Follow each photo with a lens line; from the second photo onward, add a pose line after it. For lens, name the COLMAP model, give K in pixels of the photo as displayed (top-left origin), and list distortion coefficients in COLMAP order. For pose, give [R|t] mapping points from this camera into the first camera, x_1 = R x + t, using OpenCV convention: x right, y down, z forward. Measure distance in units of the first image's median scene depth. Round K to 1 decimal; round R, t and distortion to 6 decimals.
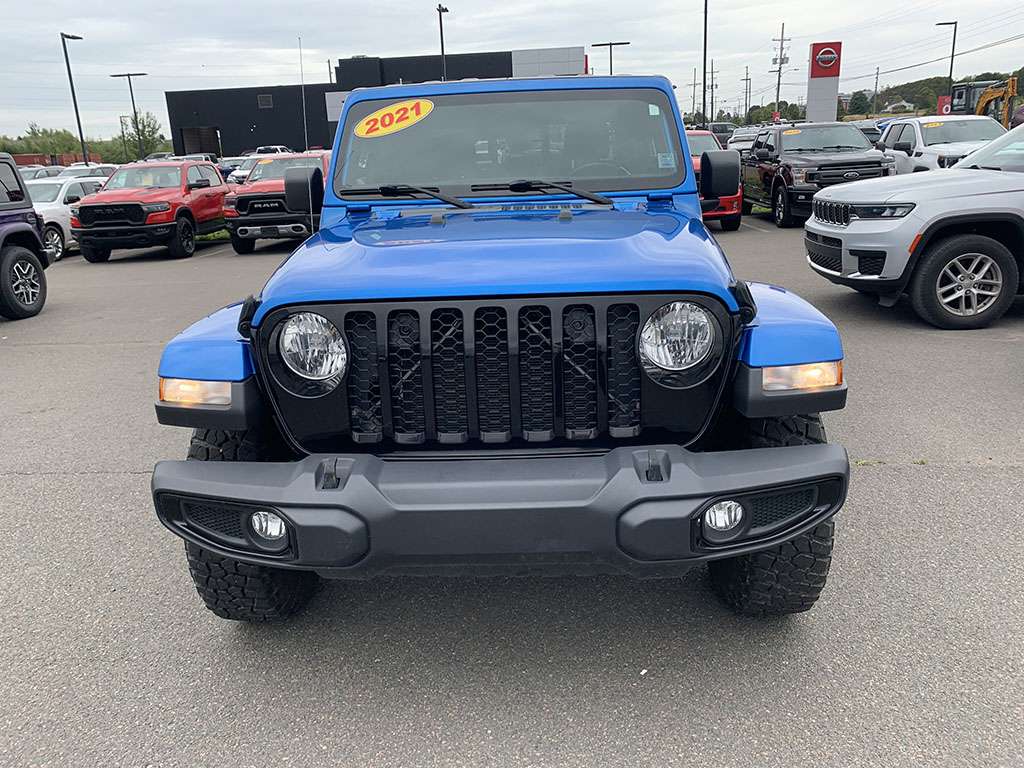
lens RADIAL K [[826.3, 0, 519.5], [0, 826.3, 381.5], [0, 0, 1]] dist [0.036313, -0.029970]
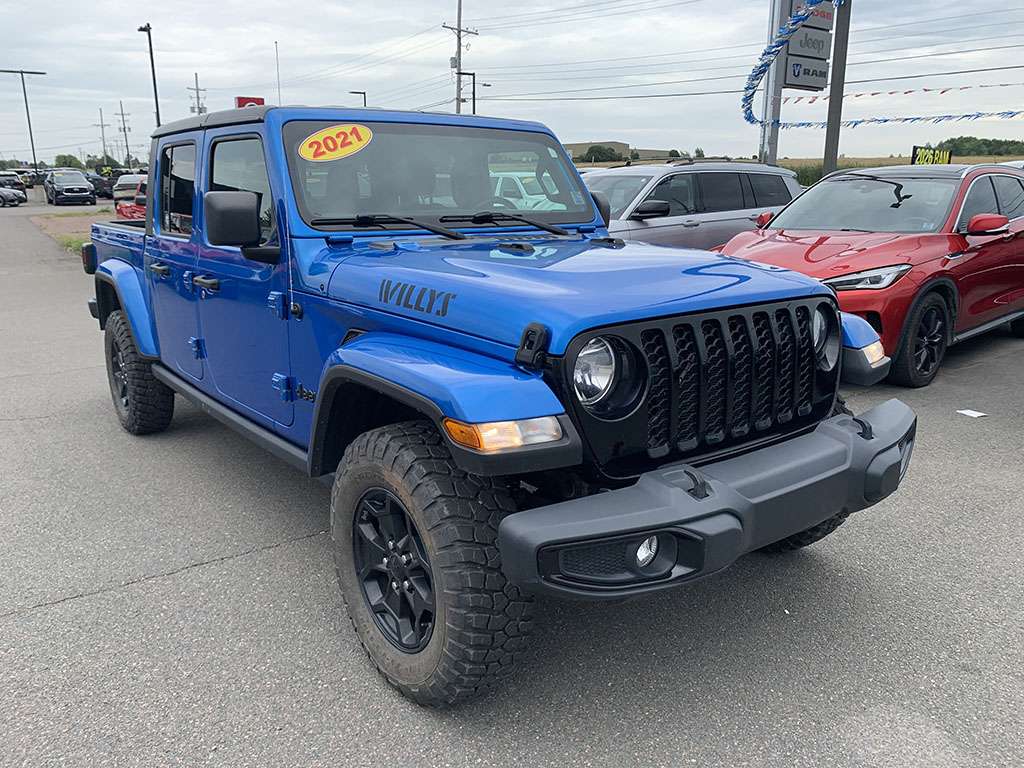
lens RADIAL K [[826.3, 0, 512.1], [0, 826.3, 395.3], [0, 0, 1]] dist [0.036313, -0.029970]
pose [[0.765765, -0.119692, 0.631884, -0.613714], [0.146523, 0.989159, 0.009800, -0.024151], [-0.626207, 0.085081, 0.775001, 0.199454]]
